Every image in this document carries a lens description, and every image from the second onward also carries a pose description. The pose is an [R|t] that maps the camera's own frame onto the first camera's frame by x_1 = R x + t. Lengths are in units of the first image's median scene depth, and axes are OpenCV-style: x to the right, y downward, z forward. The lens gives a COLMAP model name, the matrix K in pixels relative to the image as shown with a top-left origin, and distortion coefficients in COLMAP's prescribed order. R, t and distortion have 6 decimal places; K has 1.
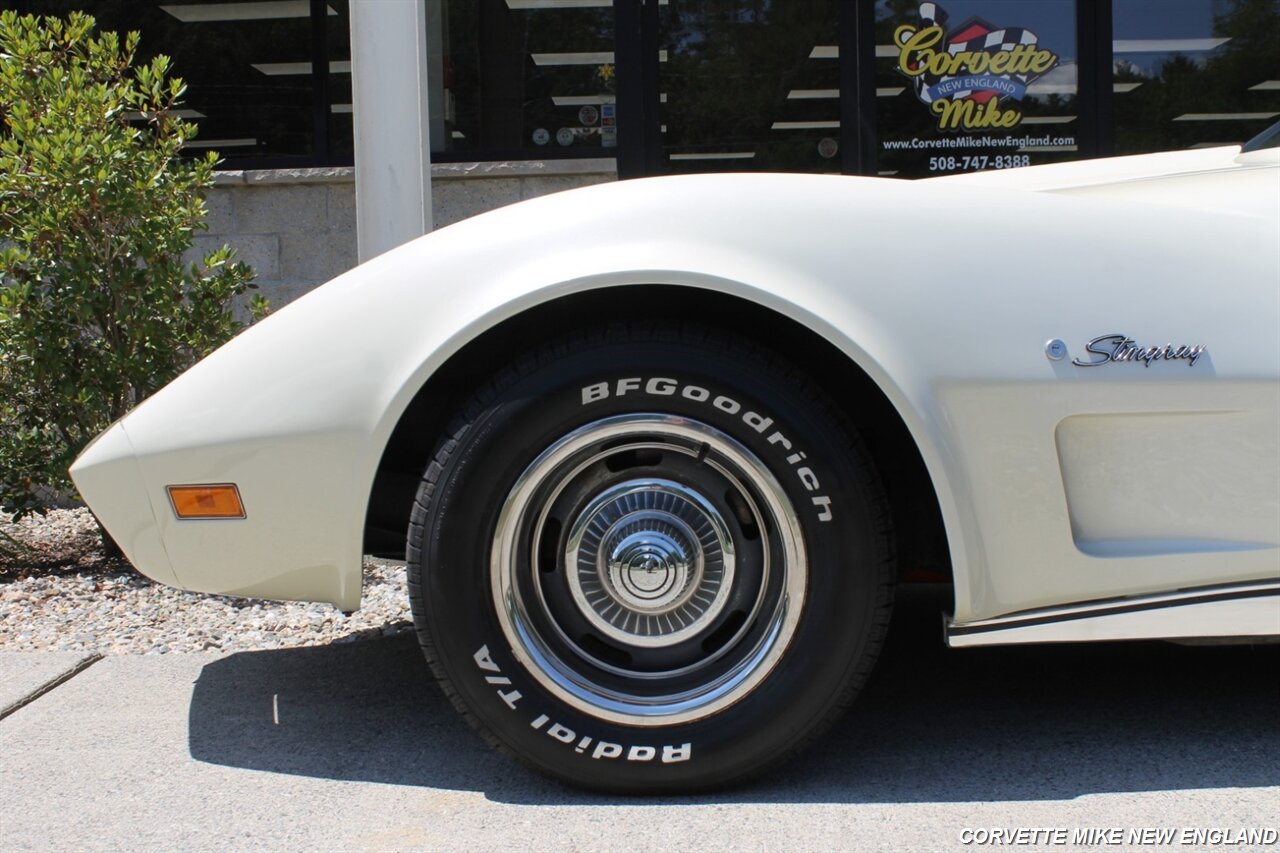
lens RADIAL K [[1540.1, 0, 643.7], [0, 1540.1, 426.9], [0, 0, 1]] dist [-0.094718, 0.082482]
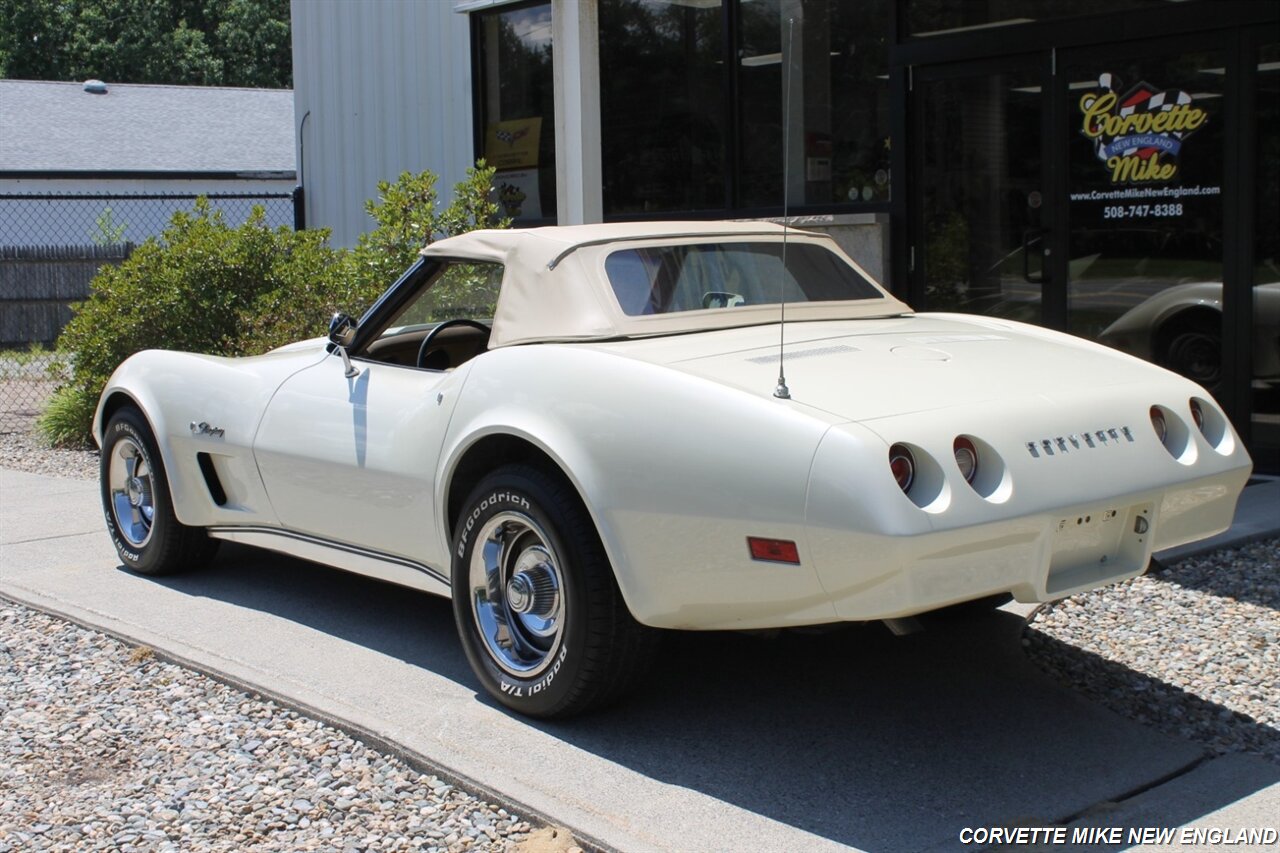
lens RADIAL K [[1643.6, 0, 645.0], [0, 1643.6, 423.3], [0, 0, 1]] dist [-0.071479, 0.105387]
pose [[0.679679, 0.085231, -0.728541, 0.881312], [-0.042122, 0.996122, 0.077239, -0.094607], [0.732300, -0.021810, 0.680633, -0.107650]]
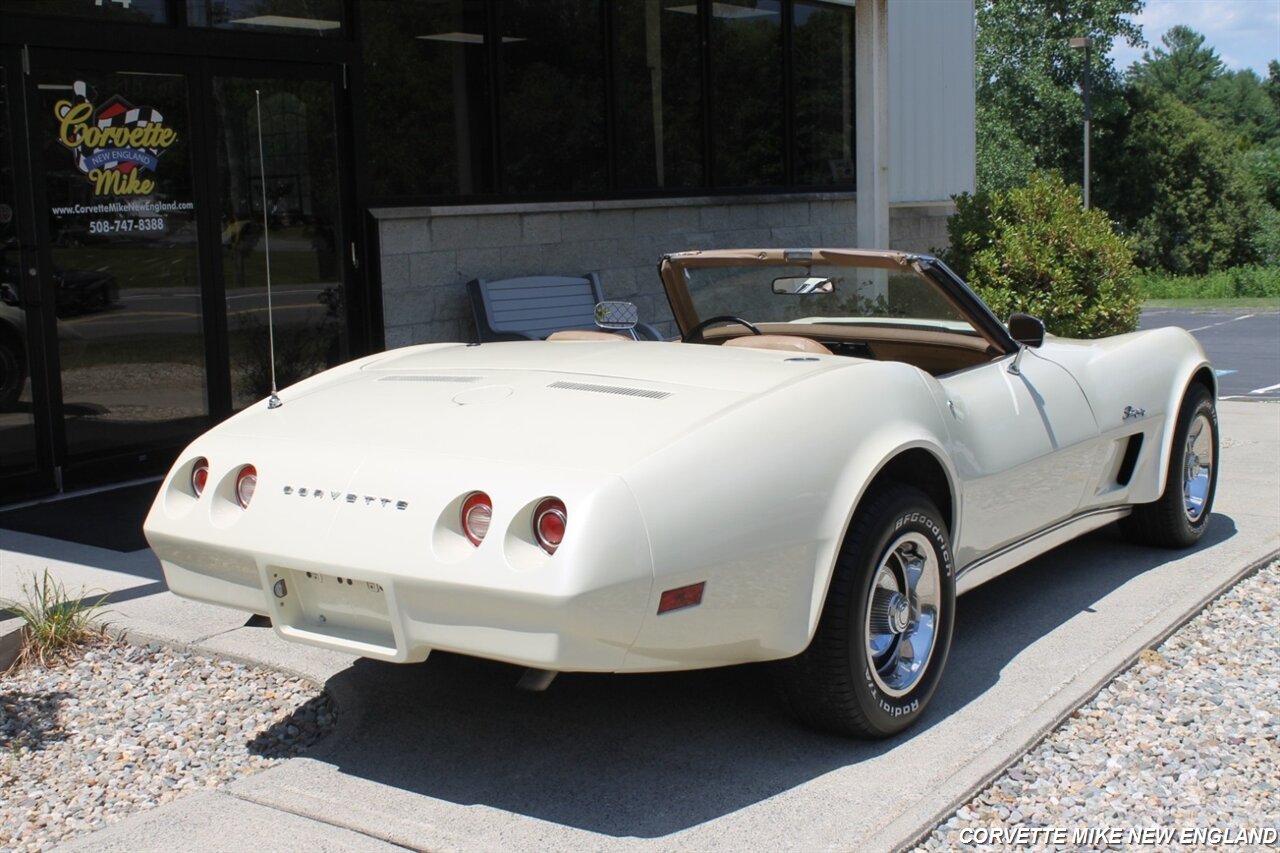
lens RADIAL K [[1596.4, 0, 643.3], [0, 1596.4, 434.0], [0, 0, 1]] dist [-0.094543, 0.178942]
pose [[0.562384, -0.115950, 0.818706, -0.553108], [0.068053, 0.993251, 0.093923, -0.104600], [-0.824071, 0.002895, 0.566479, 0.018158]]
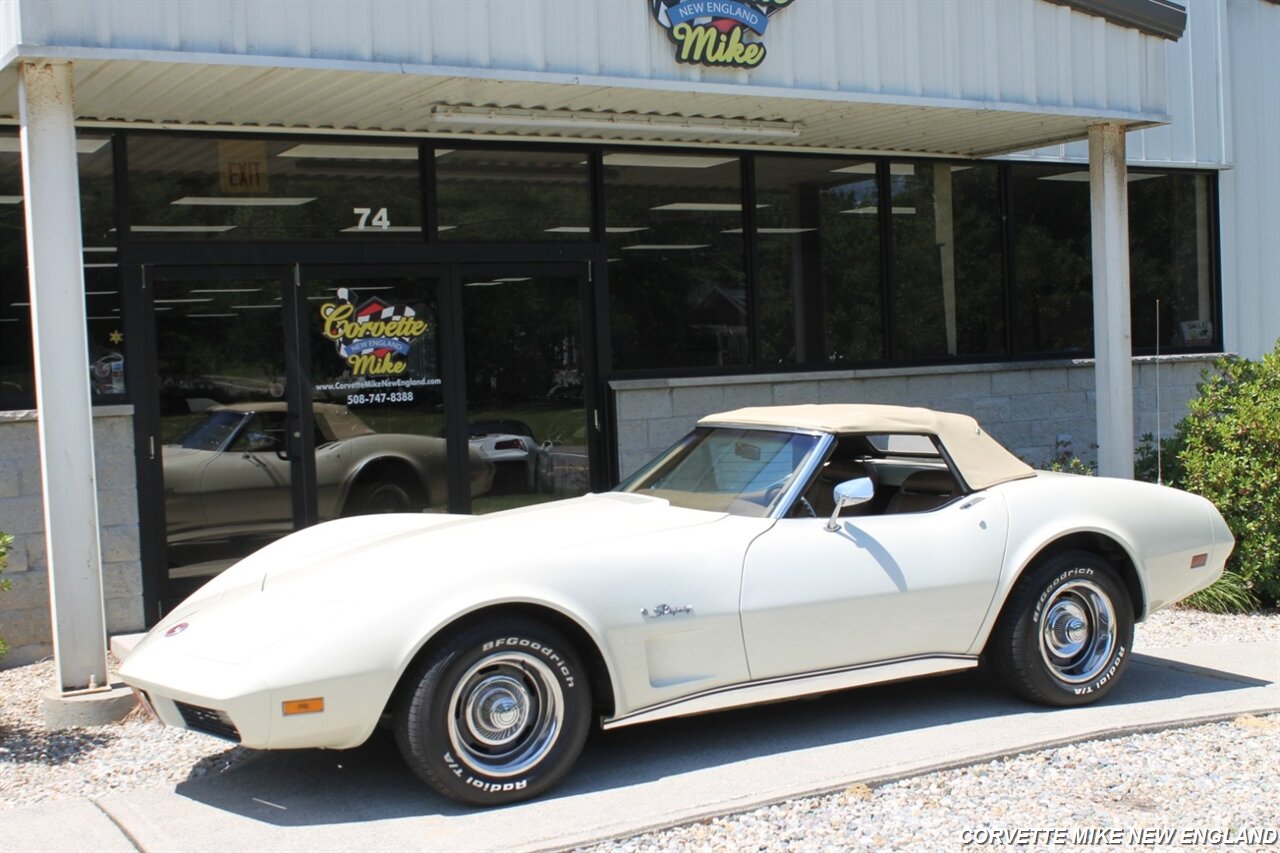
lens RADIAL K [[1616.3, 0, 643.5], [0, 1616.3, 436.6], [0, 0, 1]] dist [-0.089807, 0.152045]
pose [[0.855316, -0.035183, 0.516910, -0.362061], [0.054090, 0.998303, -0.021553, -0.091197], [-0.515275, 0.046394, 0.855768, -0.437307]]
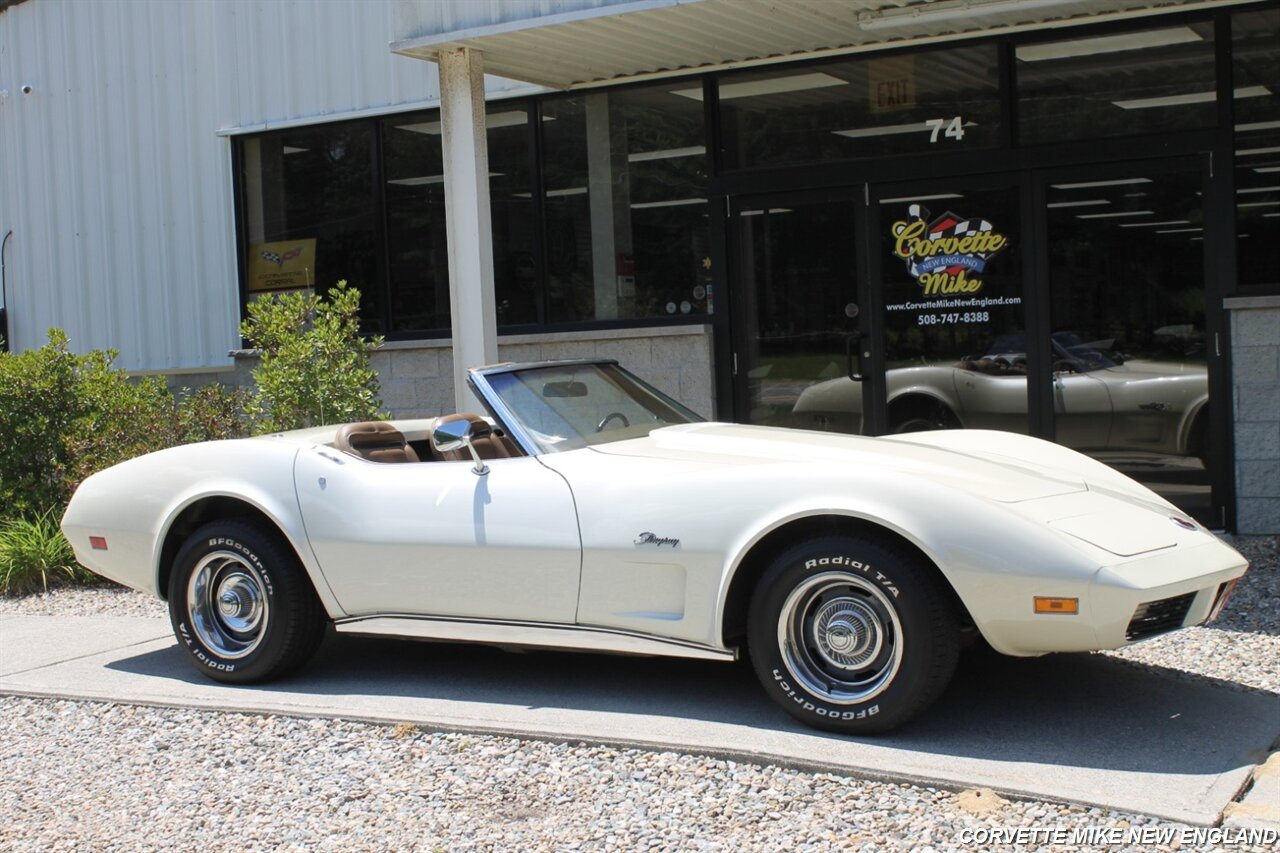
lens RADIAL K [[1708.6, 0, 644.1], [0, 1708.6, 428.1], [0, 0, 1]] dist [-0.054916, 0.076493]
pose [[0.886715, 0.005773, -0.462281, 0.692222], [-0.004987, 0.999983, 0.002922, -0.078204], [0.462290, -0.000286, 0.886729, -0.495399]]
